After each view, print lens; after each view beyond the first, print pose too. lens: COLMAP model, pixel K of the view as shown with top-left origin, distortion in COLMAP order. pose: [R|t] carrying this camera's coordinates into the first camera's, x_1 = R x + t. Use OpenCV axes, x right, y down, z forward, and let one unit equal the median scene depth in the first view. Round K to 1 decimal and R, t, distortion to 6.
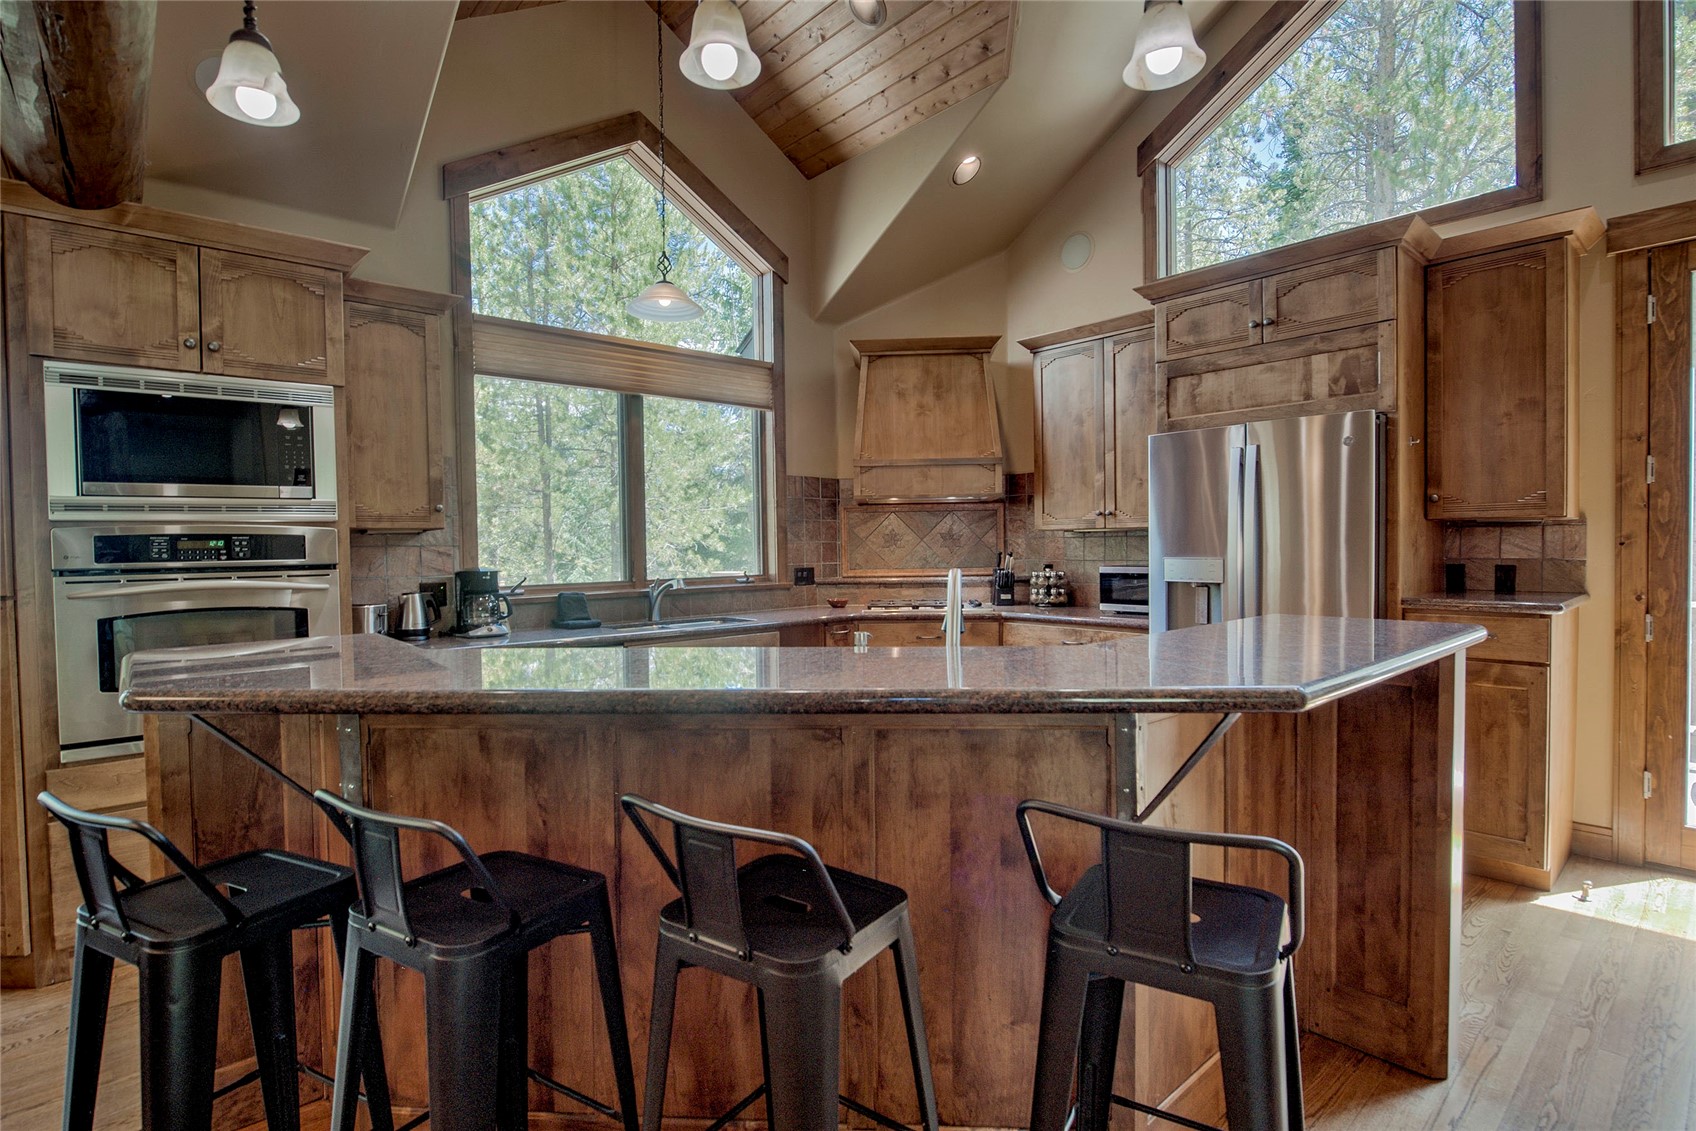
lens RADIAL K [[796.1, 0, 855.3], [0, 796.1, 566.7], [0, 0, 1]] dist [-0.009654, -0.001381]
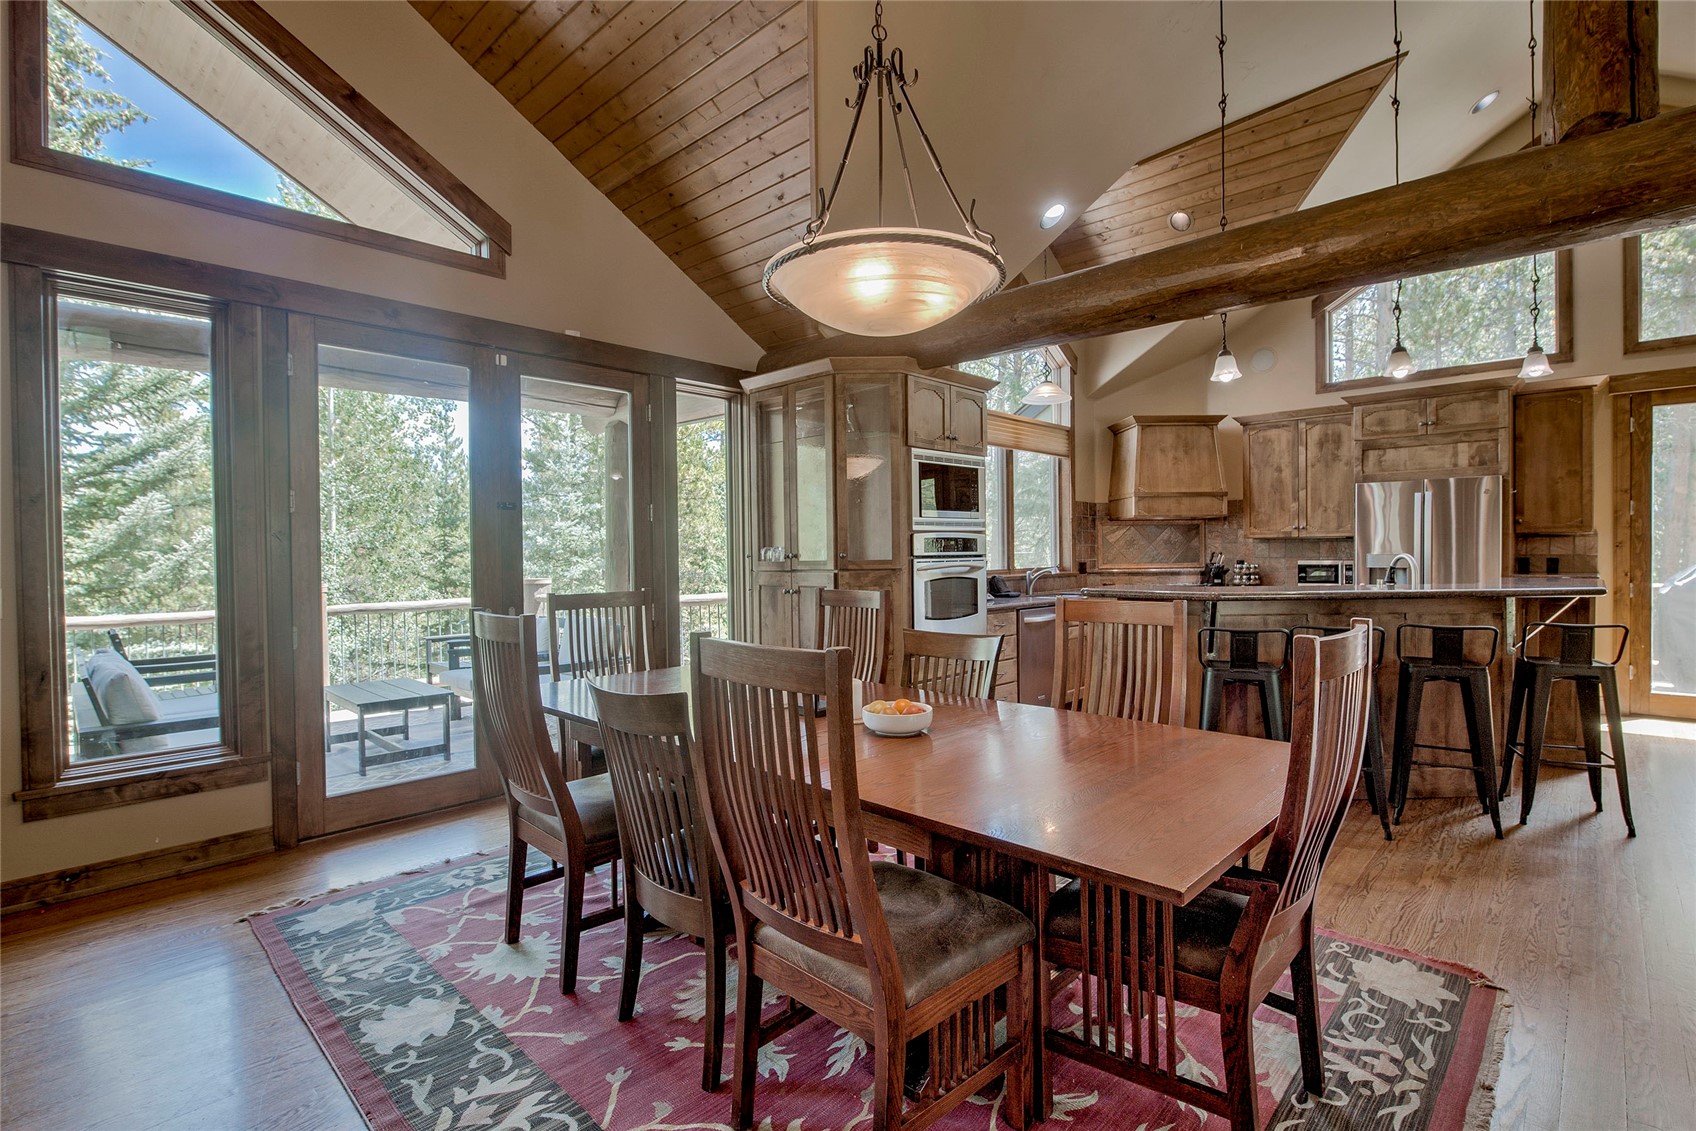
lens RADIAL K [[796.1, 0, 828.0], [0, 796.1, 567.8], [0, 0, 1]] dist [-0.009654, -0.001381]
pose [[0.996402, 0.001714, 0.084738, -1.035530], [-0.000846, 0.999947, -0.010270, 0.041948], [-0.084751, 0.010162, 0.996350, -0.697937]]
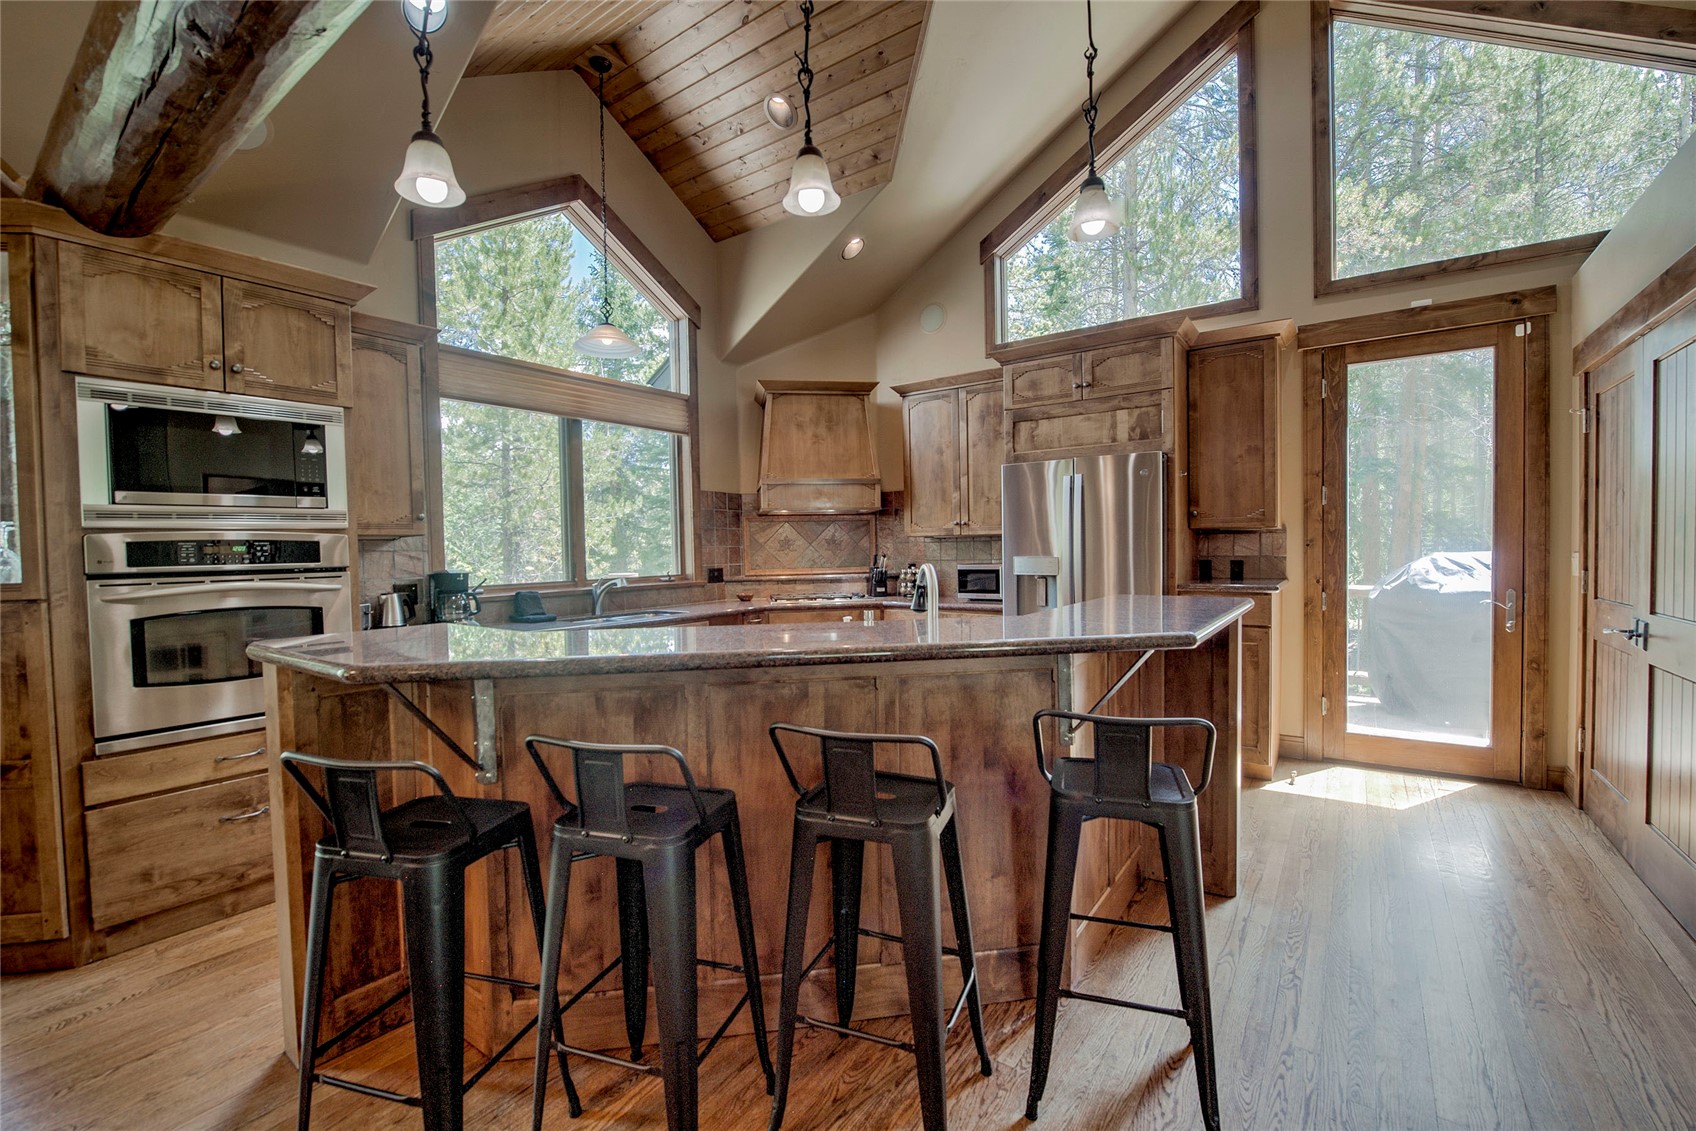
lens RADIAL K [[693.6, 0, 836.7], [0, 693.6, 570.0], [0, 0, 1]] dist [-0.013106, -0.000765]
pose [[0.977747, -0.010523, 0.209522, -0.161179], [0.010236, 0.999945, 0.002451, 0.004985], [-0.209537, -0.000252, 0.977801, -0.081764]]
